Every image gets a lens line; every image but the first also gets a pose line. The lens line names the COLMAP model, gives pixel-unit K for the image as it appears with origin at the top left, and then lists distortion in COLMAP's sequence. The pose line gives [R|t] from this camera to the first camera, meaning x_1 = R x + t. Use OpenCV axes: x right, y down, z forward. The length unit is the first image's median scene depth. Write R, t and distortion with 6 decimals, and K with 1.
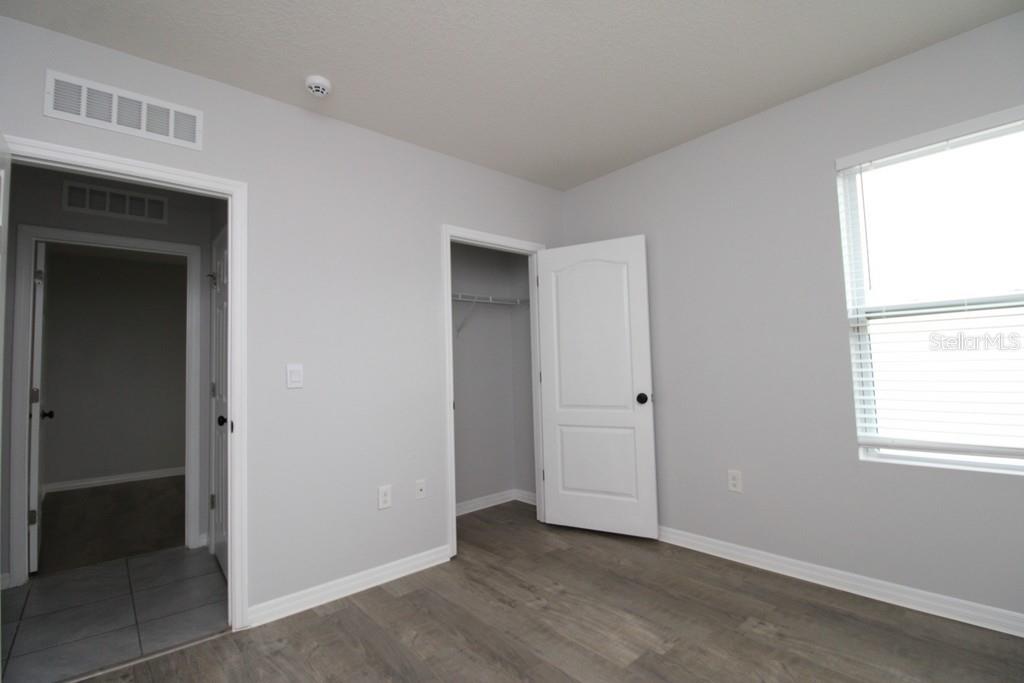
lens RADIAL K [[474.1, 0, 513.3], [0, 474.1, 339.2], [0, 0, 1]] dist [-0.027247, -0.000839]
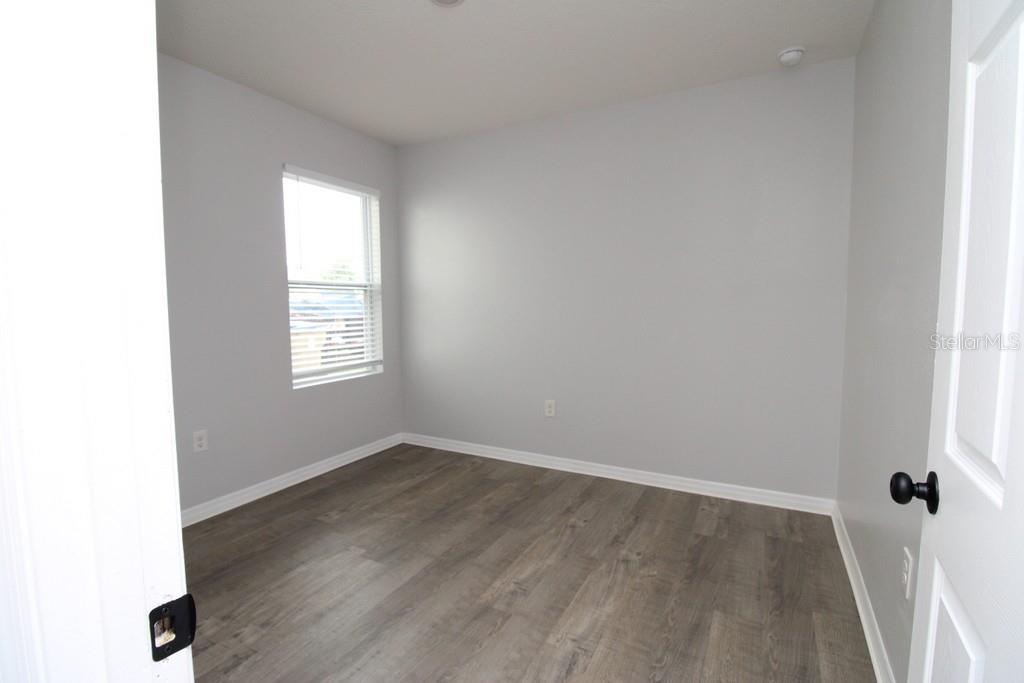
lens RADIAL K [[474.1, 0, 513.3], [0, 474.1, 339.2], [0, 0, 1]] dist [-0.027247, -0.000839]
pose [[-0.343769, -0.048837, 0.937783, -0.817641], [-0.036101, 0.998596, 0.038770, 0.030604], [-0.938360, -0.020527, -0.345050, 0.889777]]
